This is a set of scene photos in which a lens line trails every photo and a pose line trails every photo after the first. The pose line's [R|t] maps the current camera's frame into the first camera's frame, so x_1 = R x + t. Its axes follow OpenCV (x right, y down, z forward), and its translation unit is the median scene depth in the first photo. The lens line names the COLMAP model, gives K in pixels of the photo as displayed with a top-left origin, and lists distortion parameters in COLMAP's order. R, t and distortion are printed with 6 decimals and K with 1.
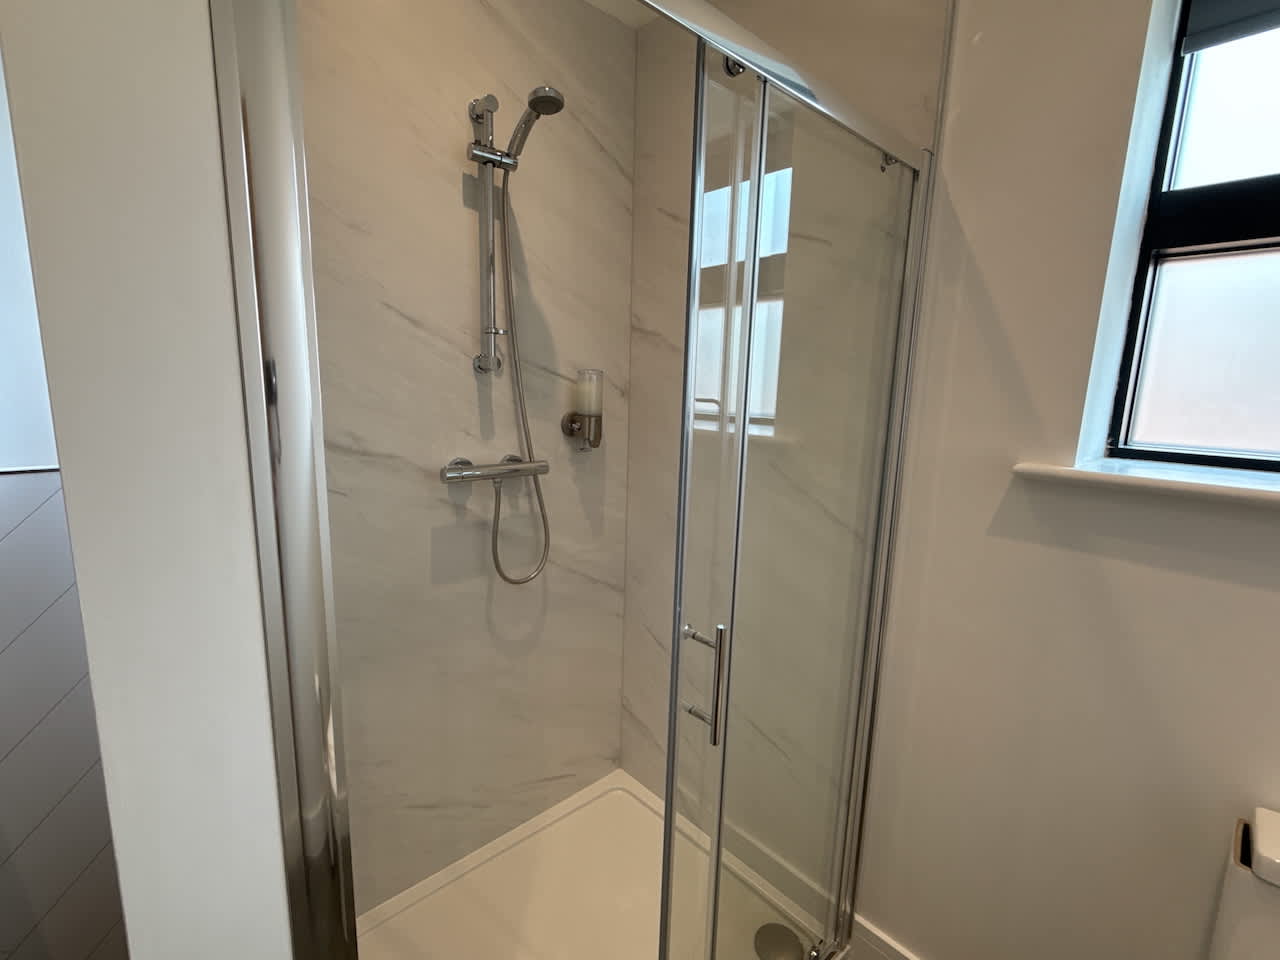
lens RADIAL K [[580.3, 0, 638.2], [0, 580.3, 479.6], [0, 0, 1]] dist [0.001407, -0.000587]
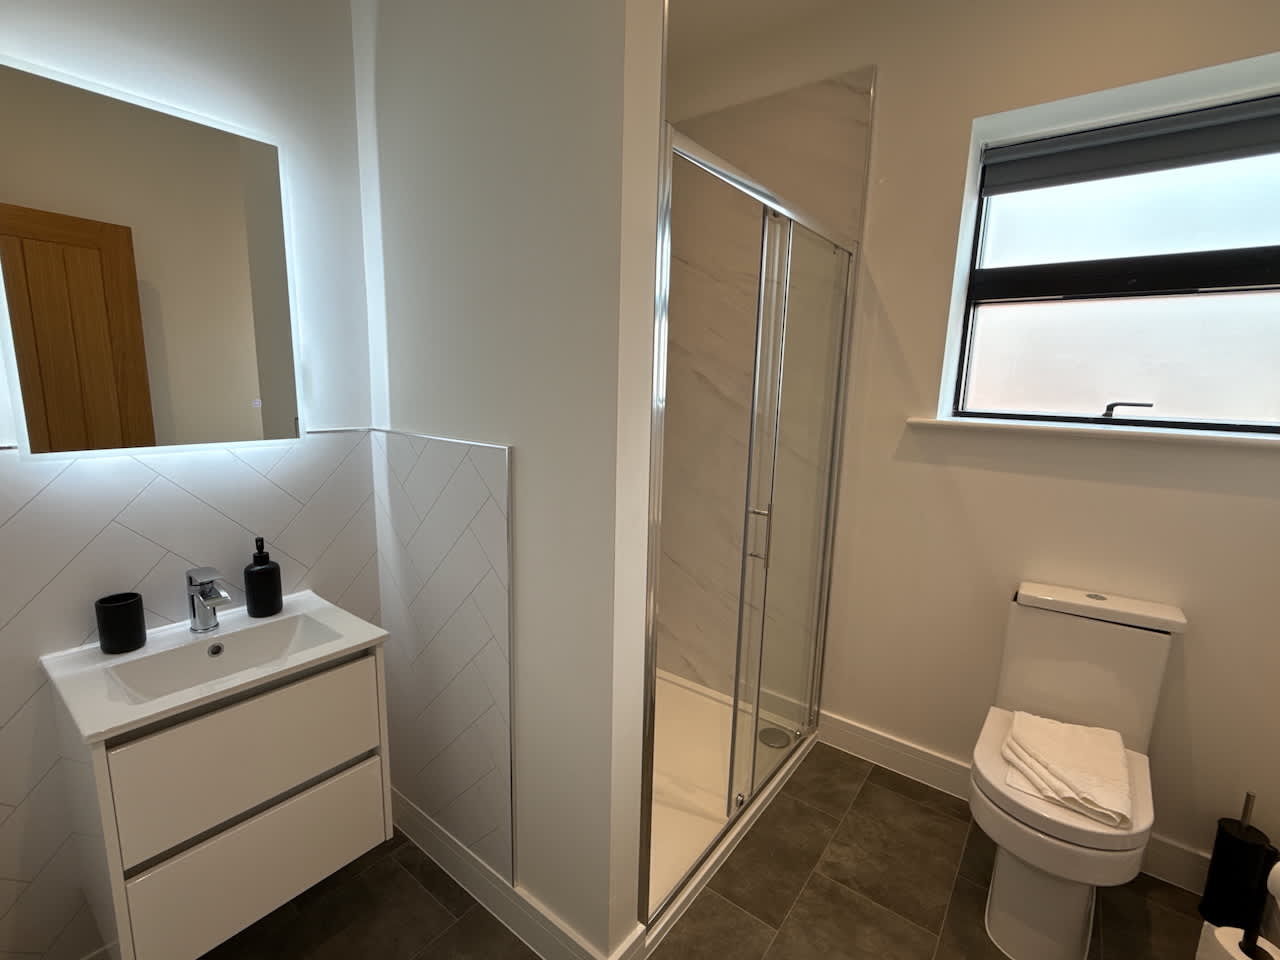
lens RADIAL K [[580.3, 0, 638.2], [0, 580.3, 479.6], [0, 0, 1]] dist [0.001407, -0.000587]
pose [[0.985101, -0.033504, 0.168681, -0.465480], [0.032406, 0.999432, 0.009258, 0.111517], [-0.168896, -0.003653, 0.985627, -0.611753]]
